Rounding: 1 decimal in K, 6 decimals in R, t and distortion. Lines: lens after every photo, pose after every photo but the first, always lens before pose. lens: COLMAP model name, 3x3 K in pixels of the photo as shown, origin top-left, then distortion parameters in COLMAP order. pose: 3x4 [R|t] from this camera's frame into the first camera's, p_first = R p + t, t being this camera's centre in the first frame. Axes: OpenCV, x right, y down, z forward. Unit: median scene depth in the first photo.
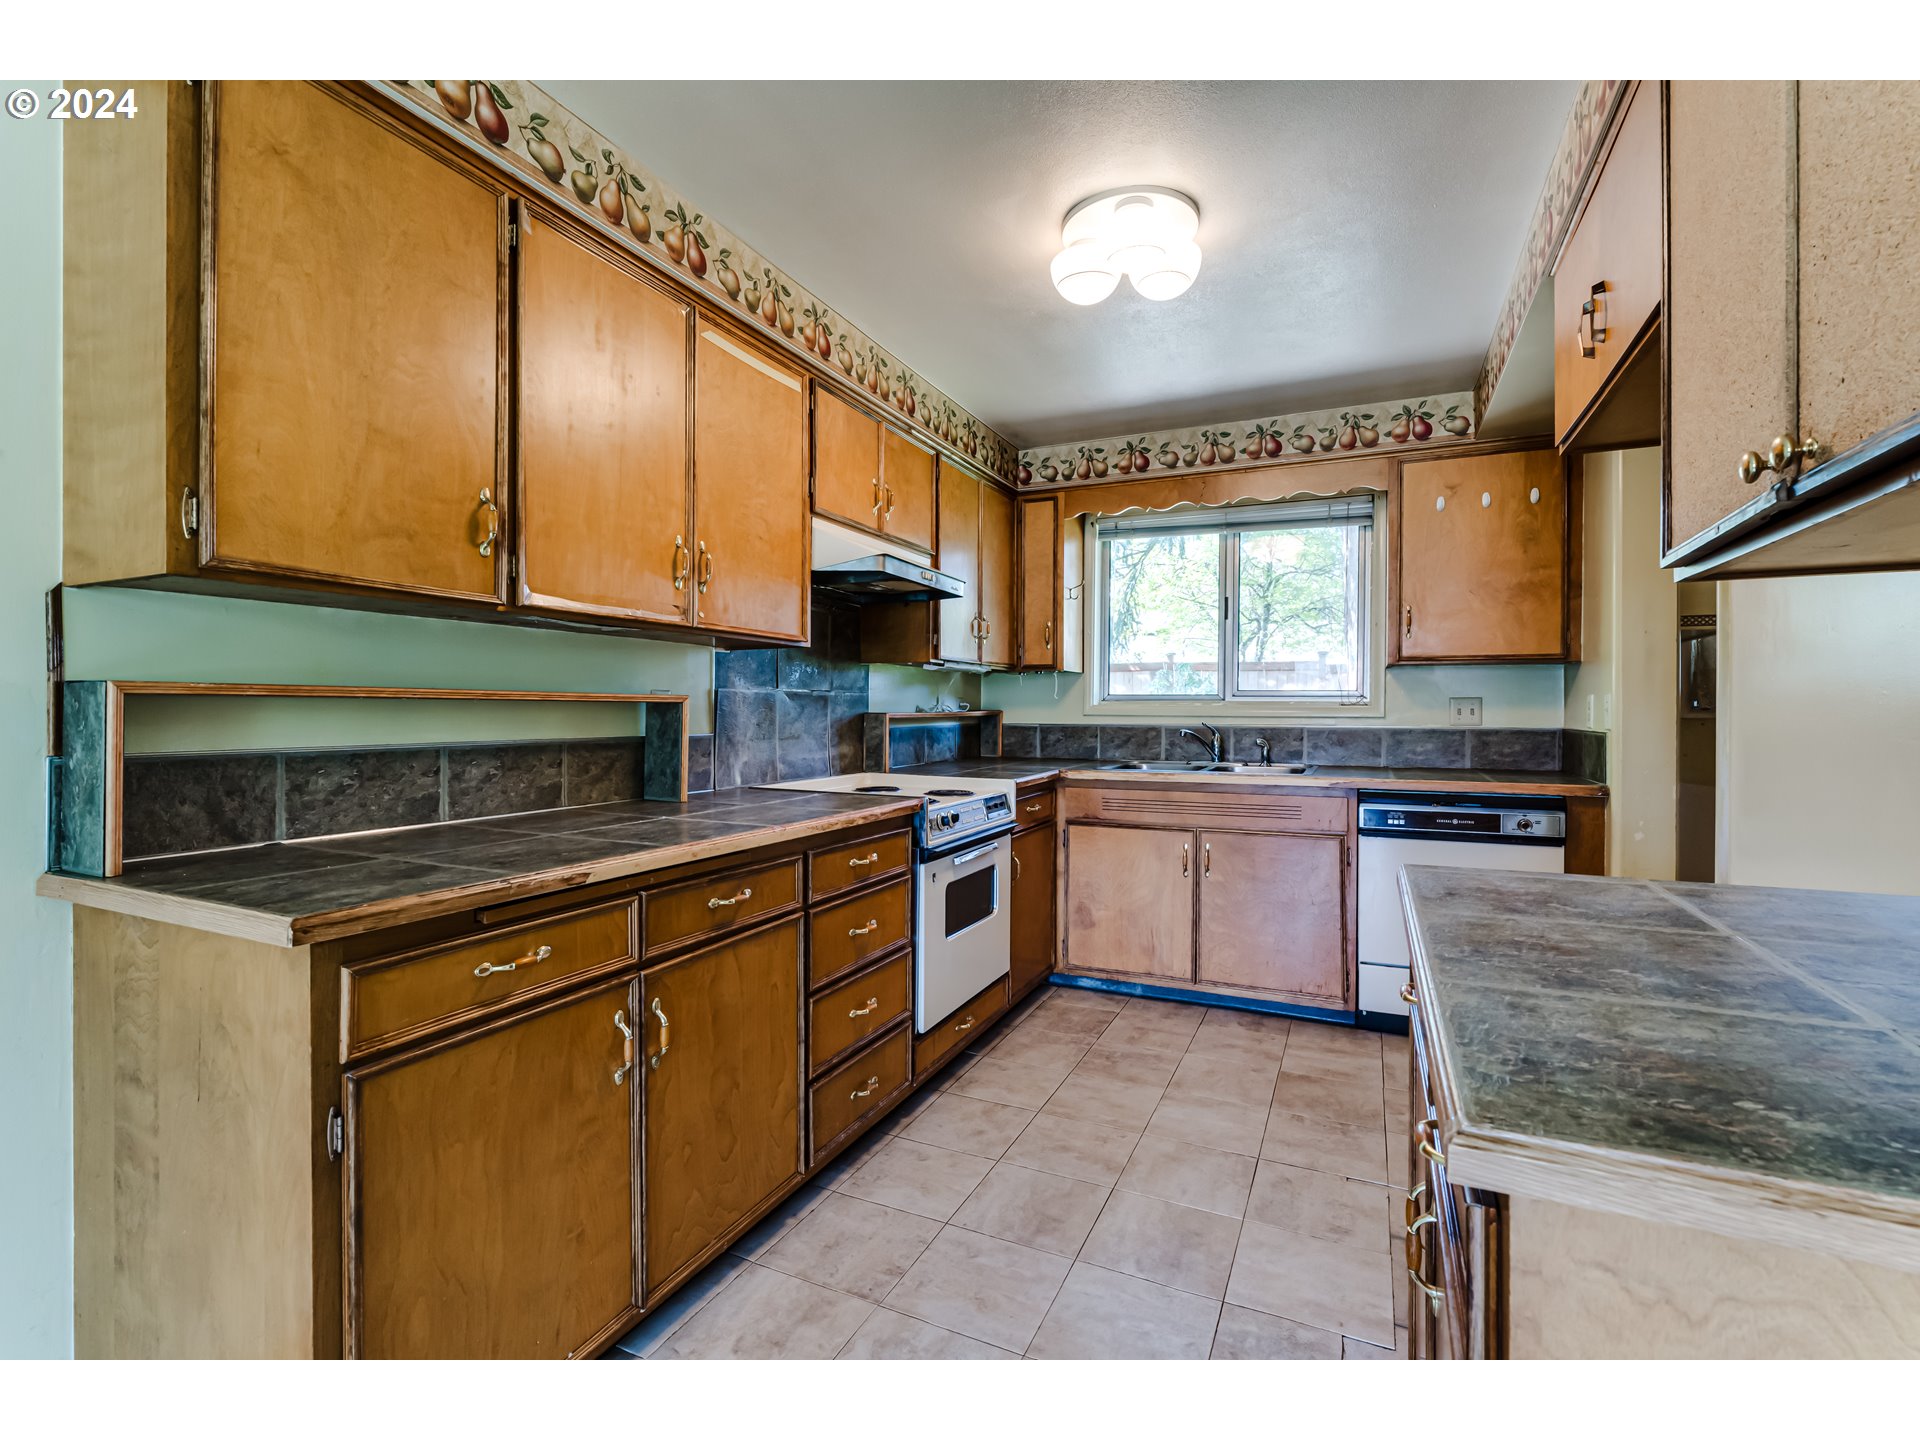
lens RADIAL K [[874.4, 0, 955.5], [0, 874.4, 717.9], [0, 0, 1]] dist [-0.008106, 0.001397]
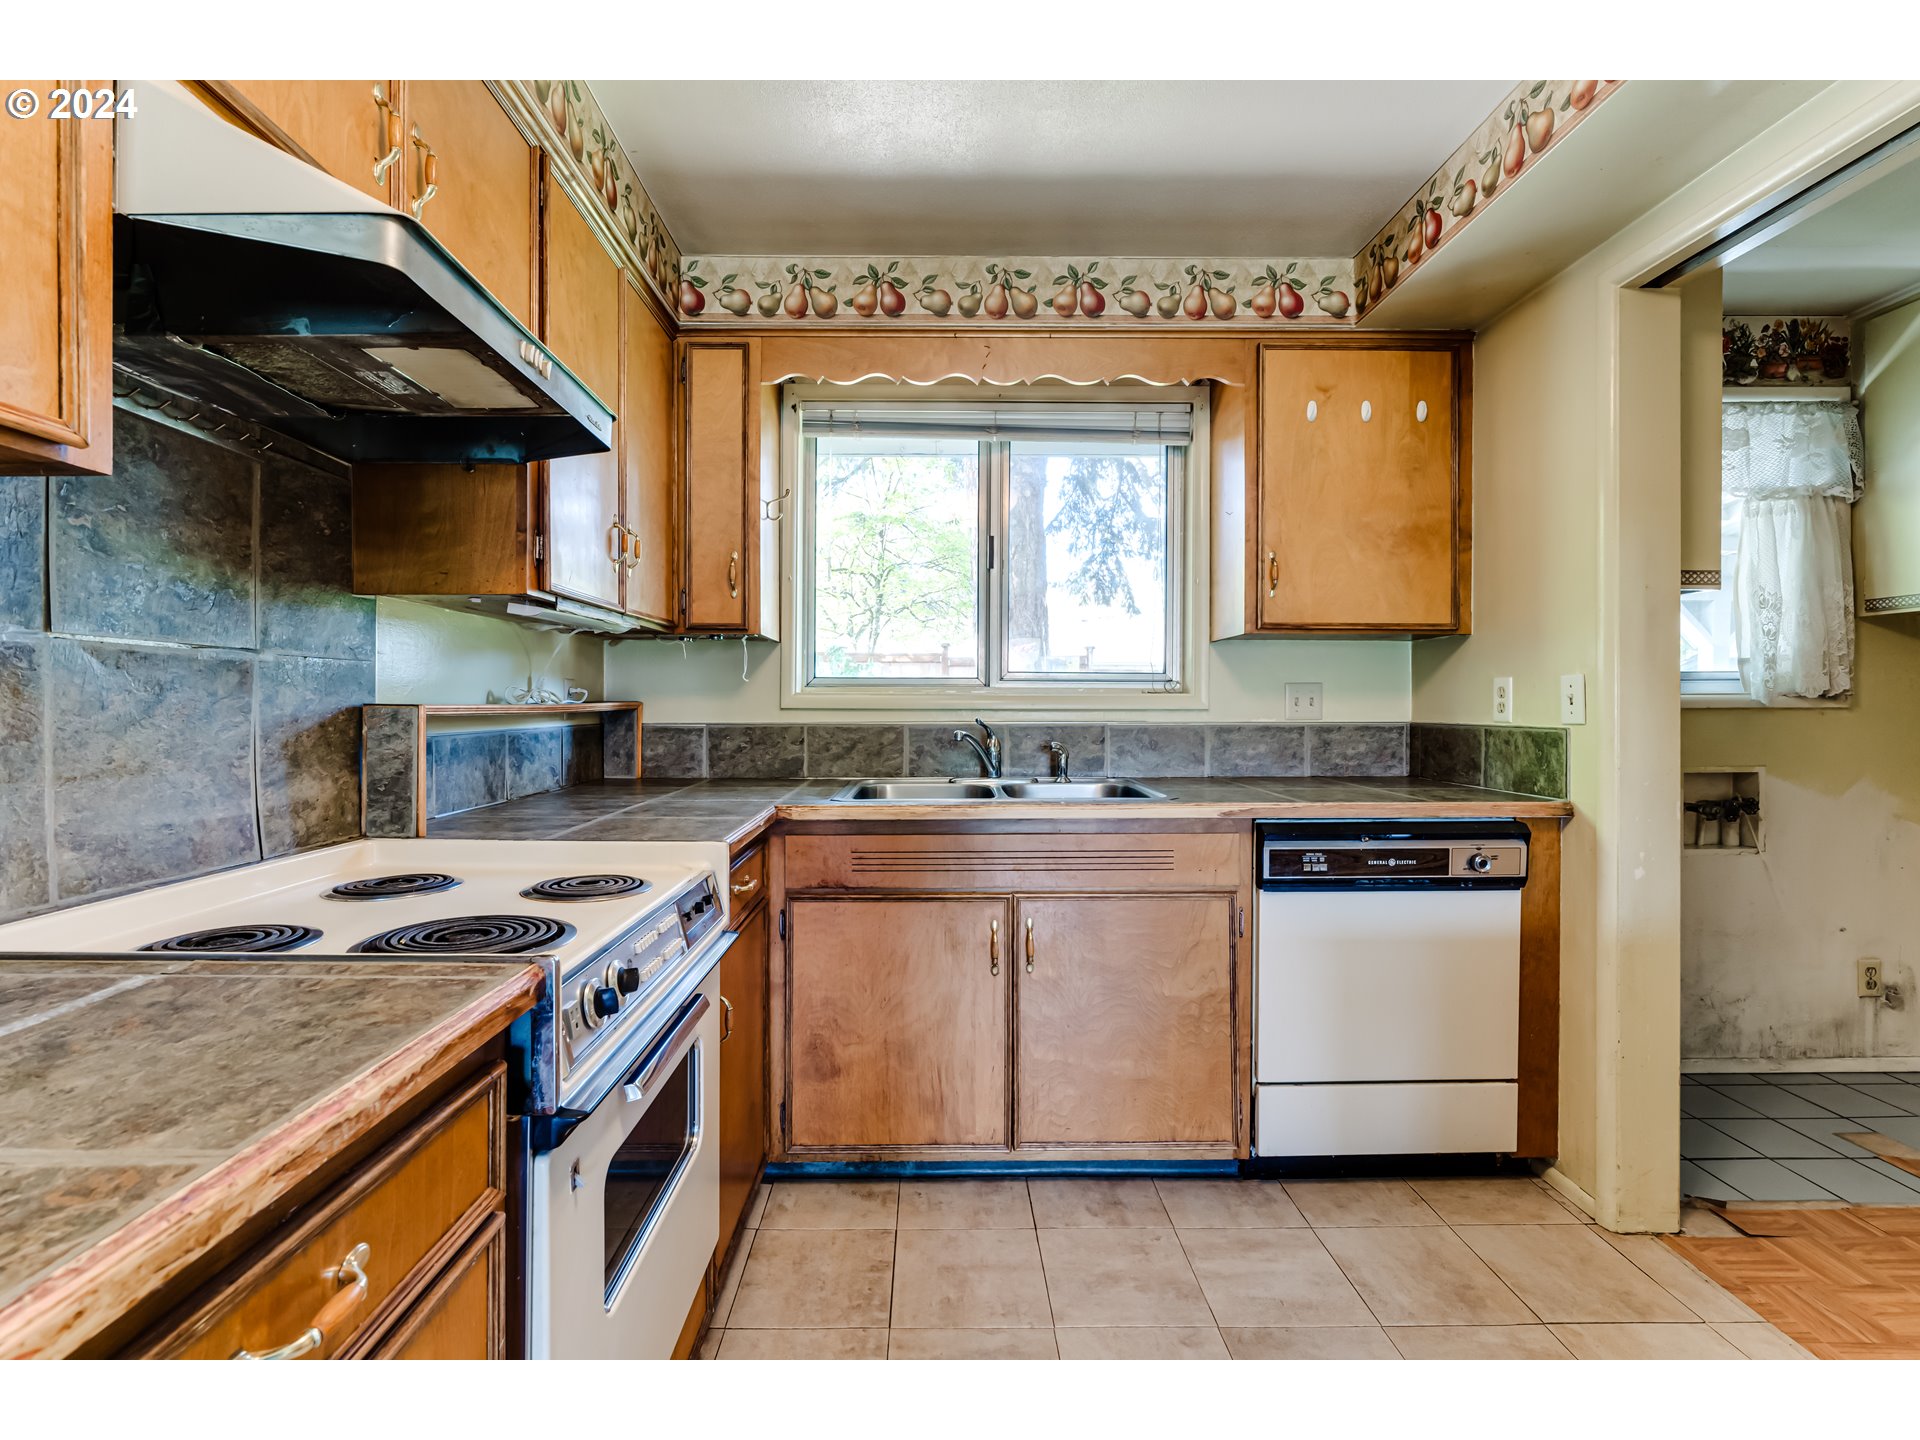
lens RADIAL K [[874.4, 0, 936.1], [0, 874.4, 713.3], [0, 0, 1]] dist [-0.008106, 0.001397]
pose [[0.901308, -0.006177, 0.433135, -0.034533], [0.006234, 0.999980, 0.001289, 0.000072], [-0.433135, 0.001539, 0.901328, 0.490604]]
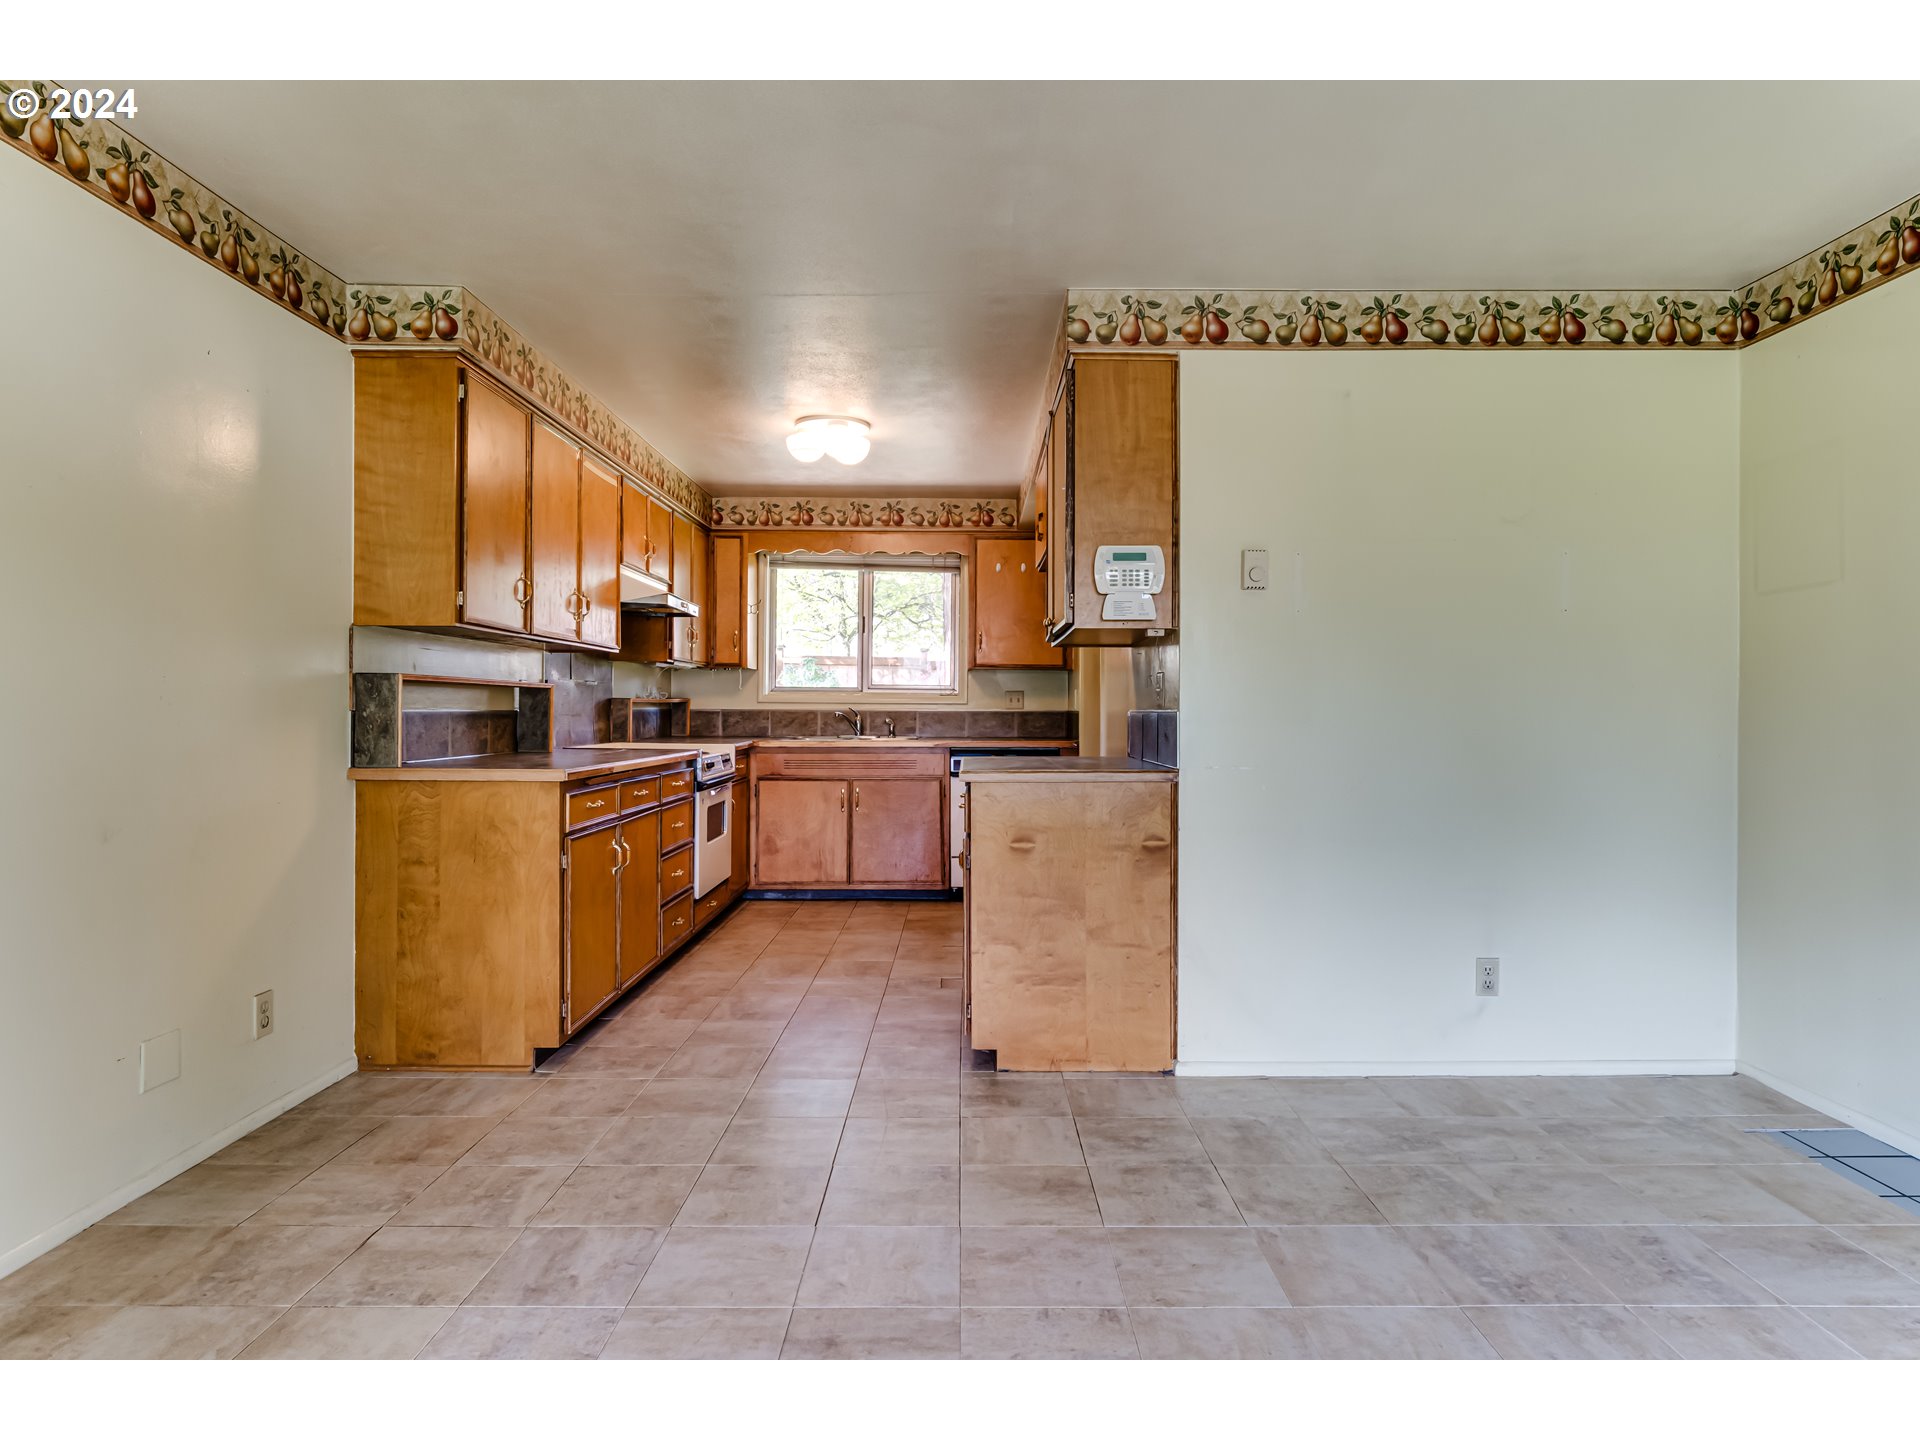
lens RADIAL K [[1085.7, 0, 959.6], [0, 1085.7, 723.9], [0, 0, 1]] dist [0.022331, 0.000655]
pose [[0.907809, -0.002595, 0.419375, -0.332608], [-0.000185, 0.999978, 0.006588, 0.023559], [-0.419383, -0.006058, 0.907789, -0.757857]]
